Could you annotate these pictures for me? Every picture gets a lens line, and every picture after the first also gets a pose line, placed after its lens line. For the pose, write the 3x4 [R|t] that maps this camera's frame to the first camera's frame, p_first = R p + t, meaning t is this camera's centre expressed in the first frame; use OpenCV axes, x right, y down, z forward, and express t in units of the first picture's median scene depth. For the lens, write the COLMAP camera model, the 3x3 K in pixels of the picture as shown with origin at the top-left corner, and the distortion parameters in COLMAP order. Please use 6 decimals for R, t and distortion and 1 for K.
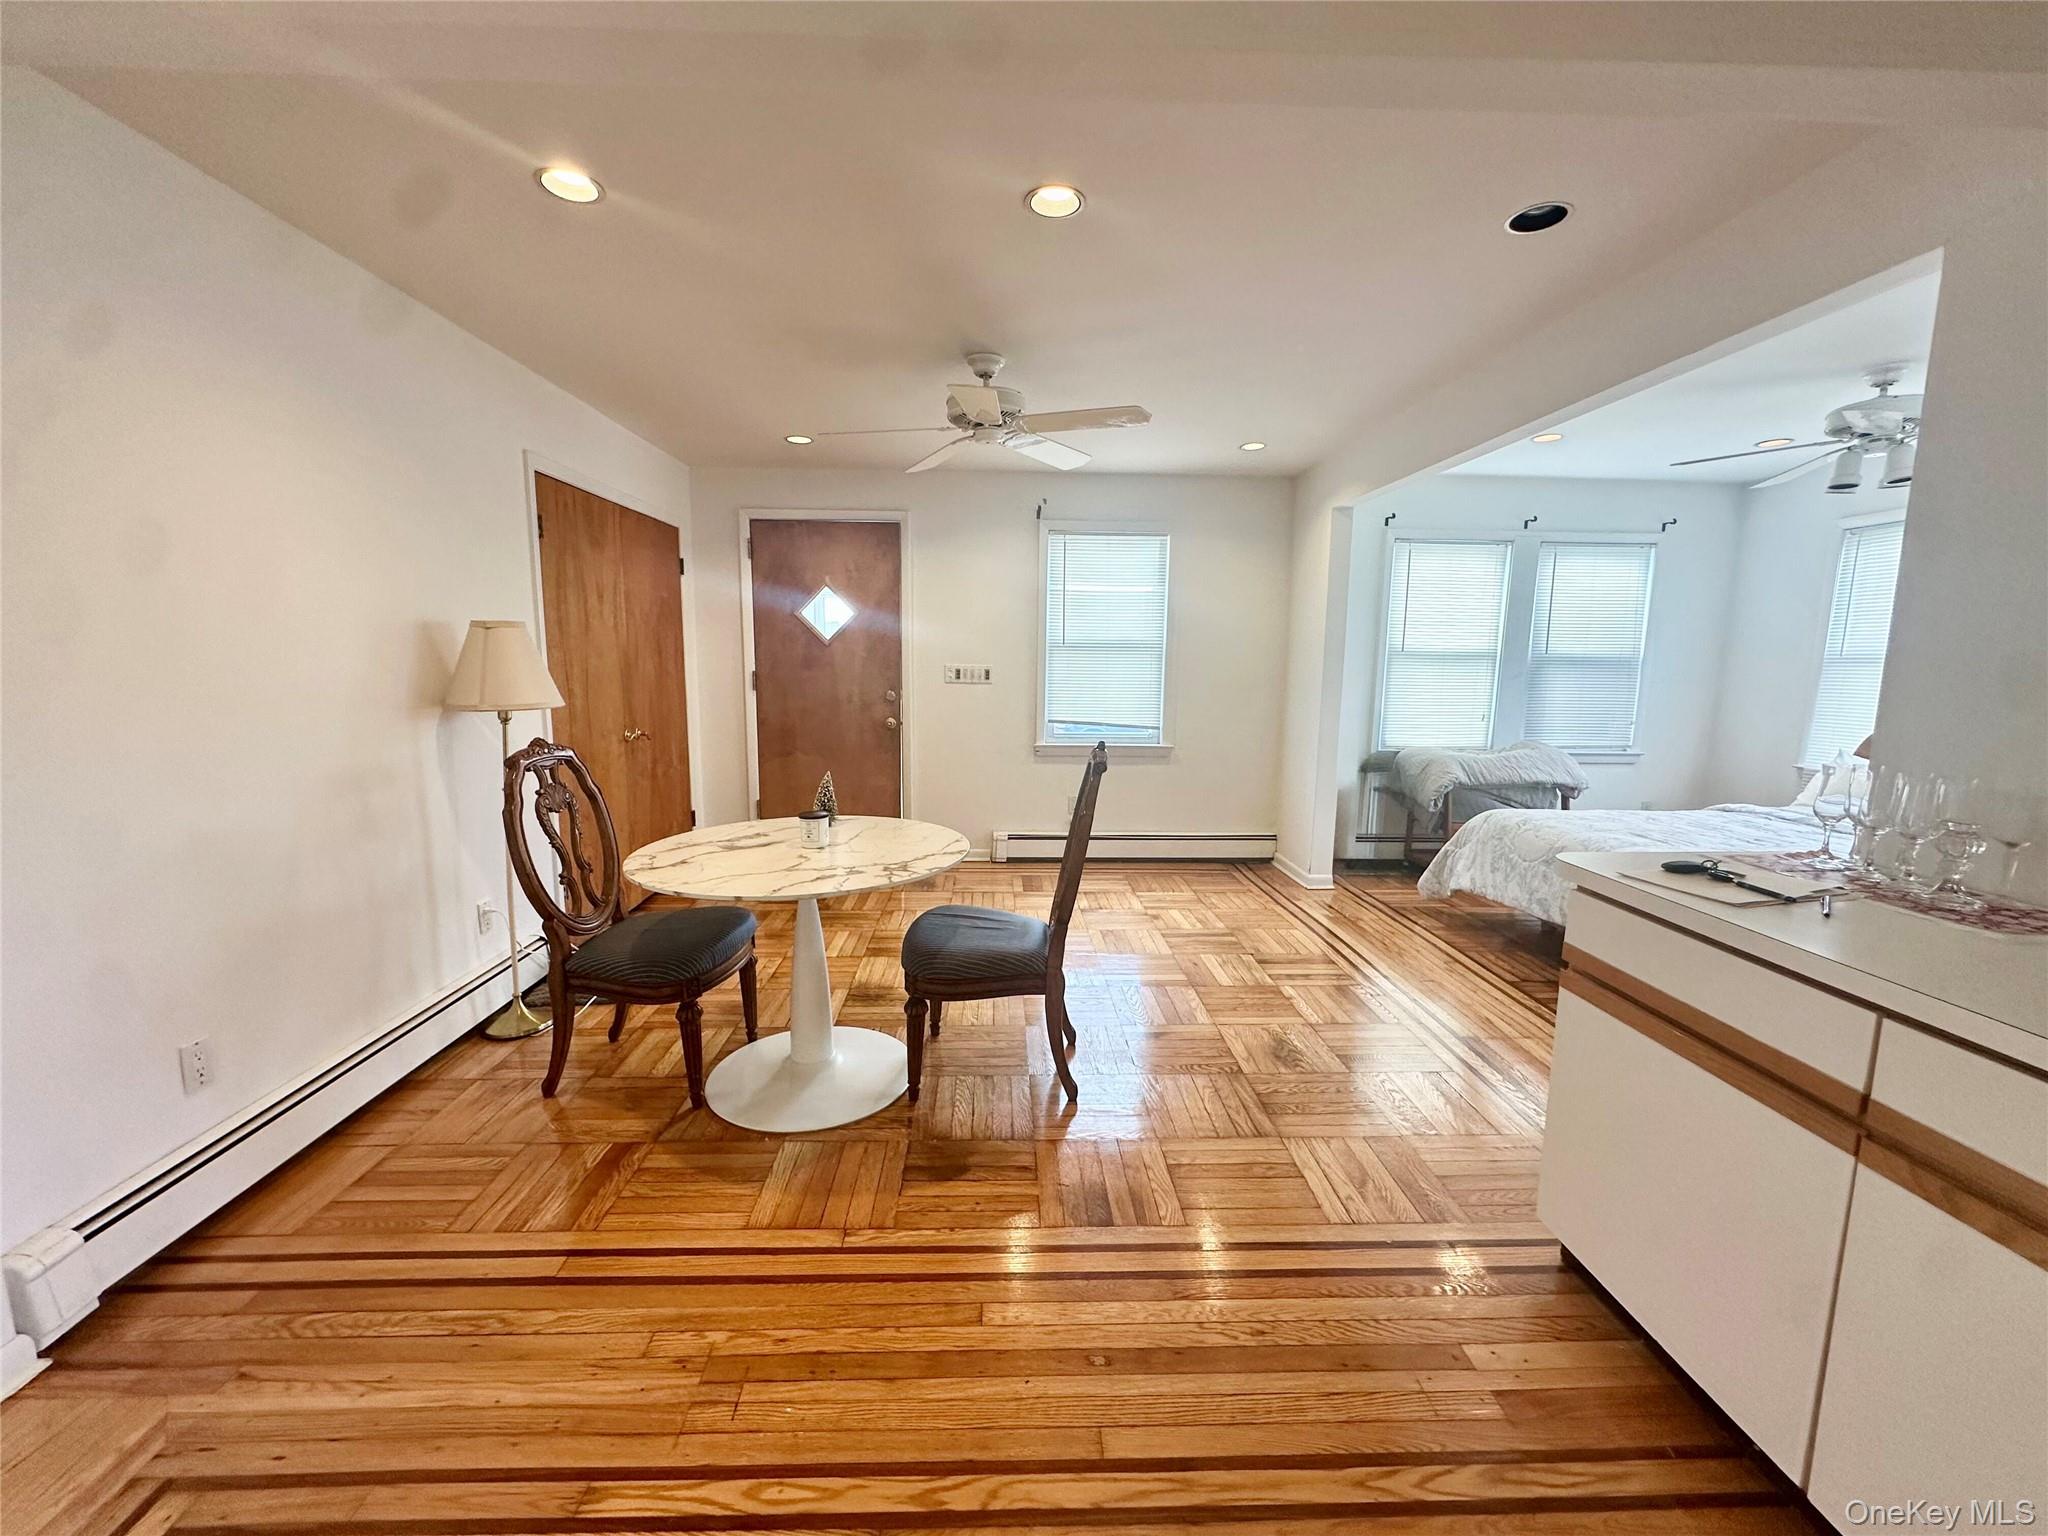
lens RADIAL K [[818.0, 0, 1024.0], [0, 818.0, 768.0], [0, 0, 1]] dist [0.000293, 0.000285]
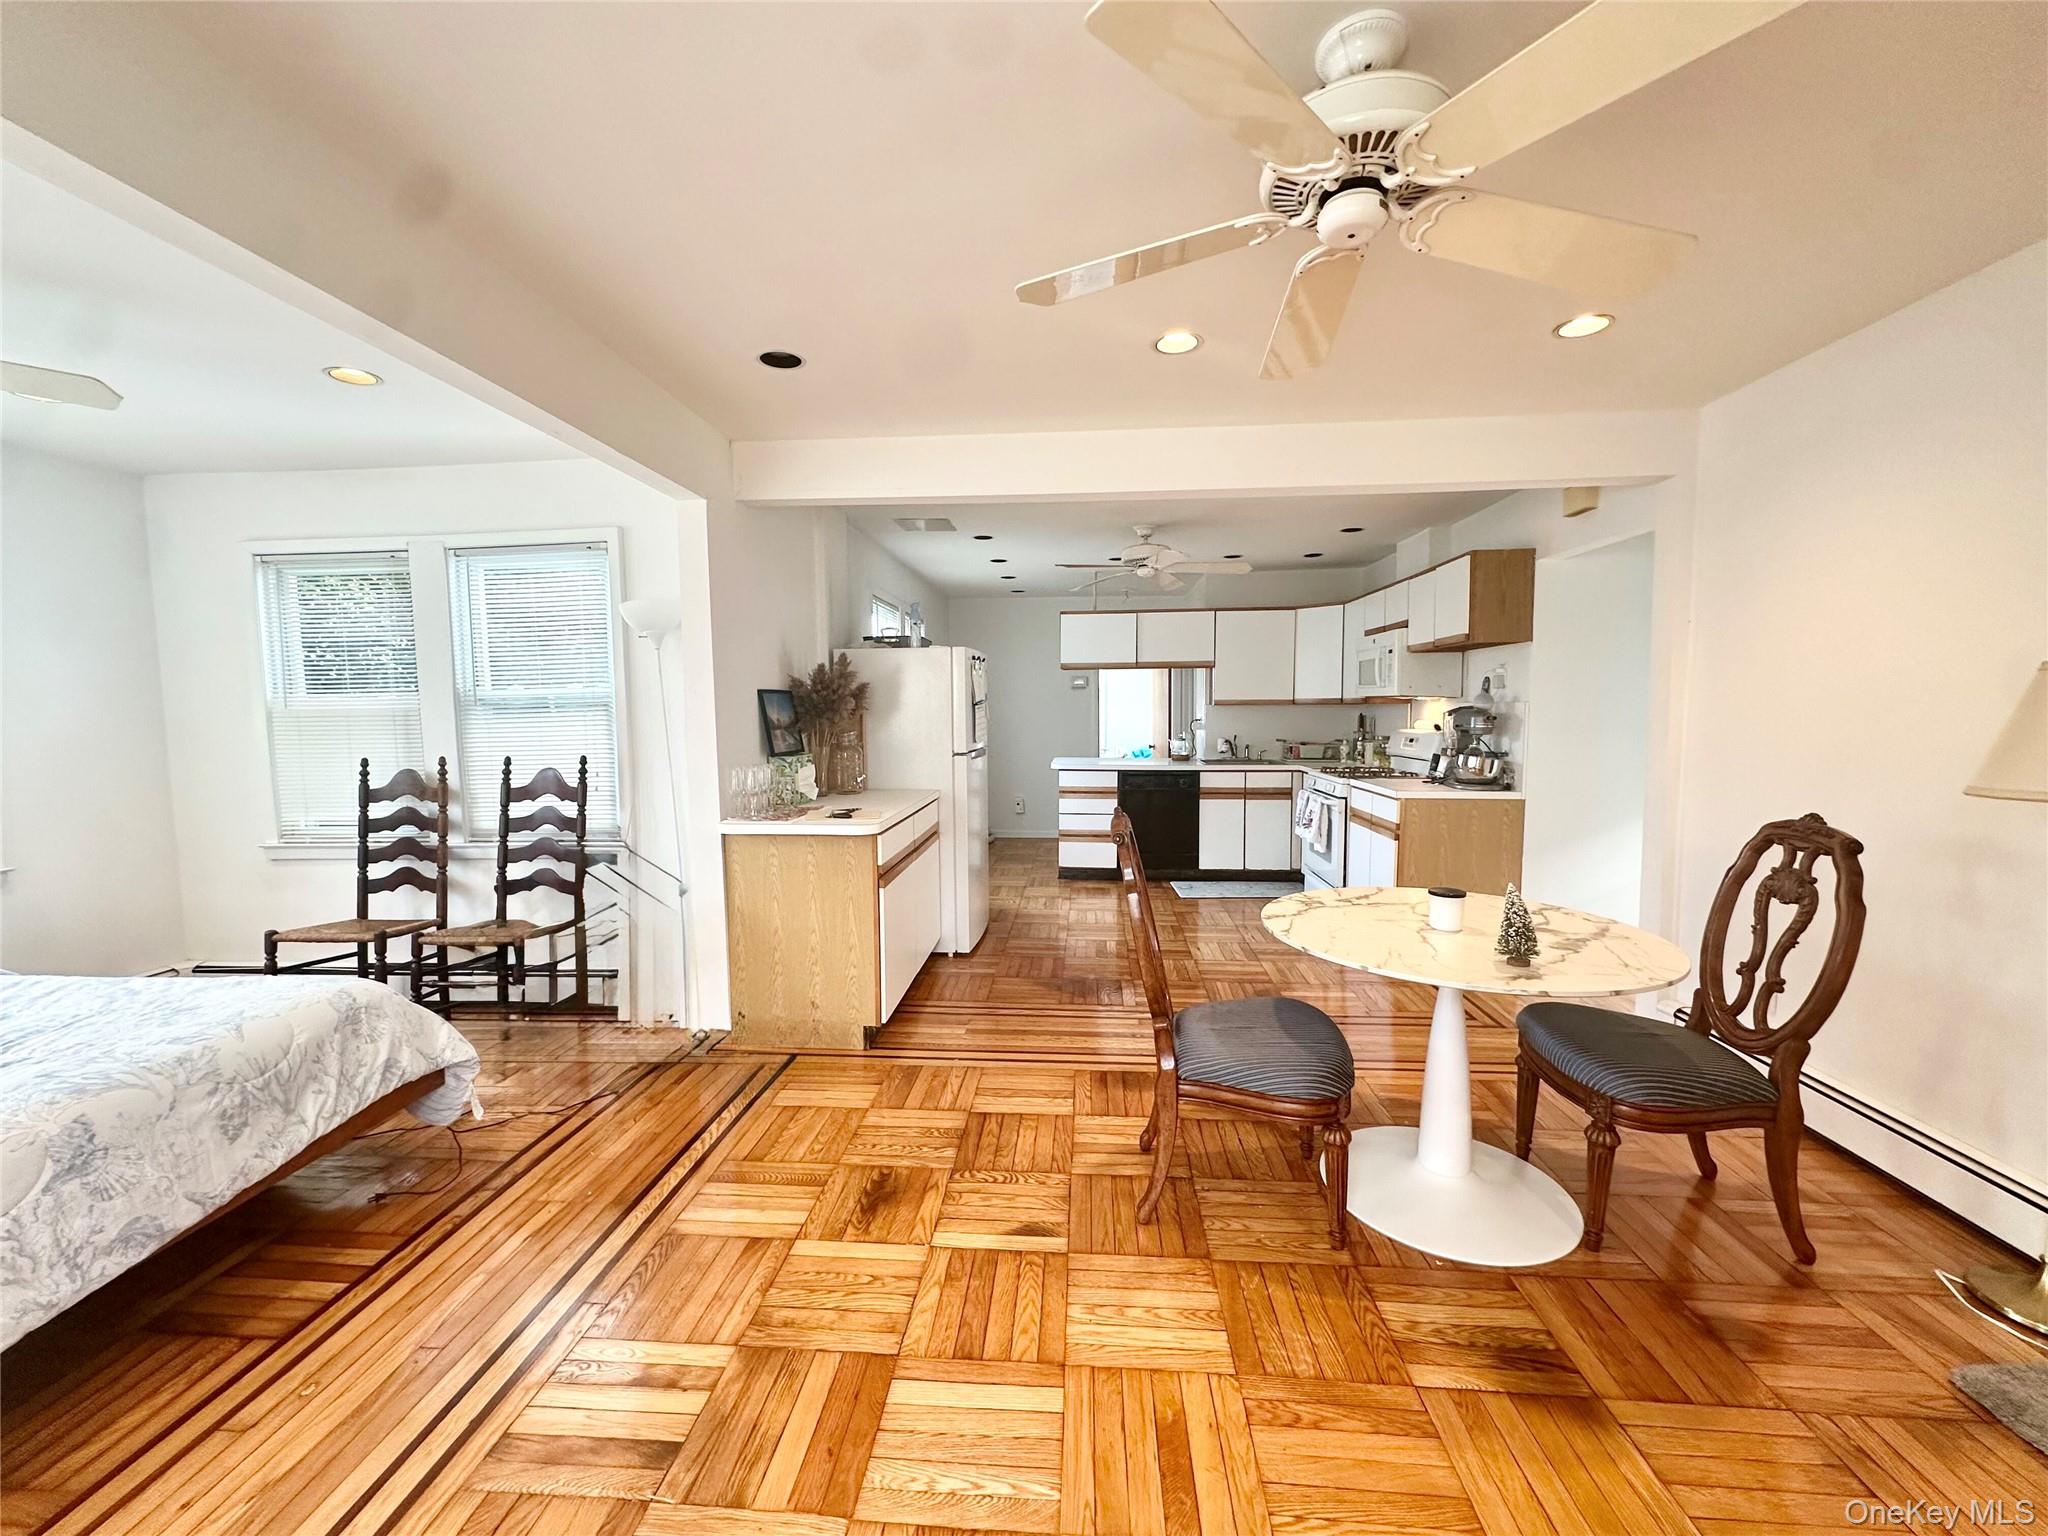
lens RADIAL K [[818.0, 0, 1024.0], [0, 818.0, 768.0], [0, 0, 1]] dist [0.000293, 0.000285]
pose [[-0.994064, -0.010407, 0.108294, 0.103310], [0.012985, 0.976949, 0.213077, -0.268589], [-0.108015, 0.213219, -0.971015, 1.894269]]
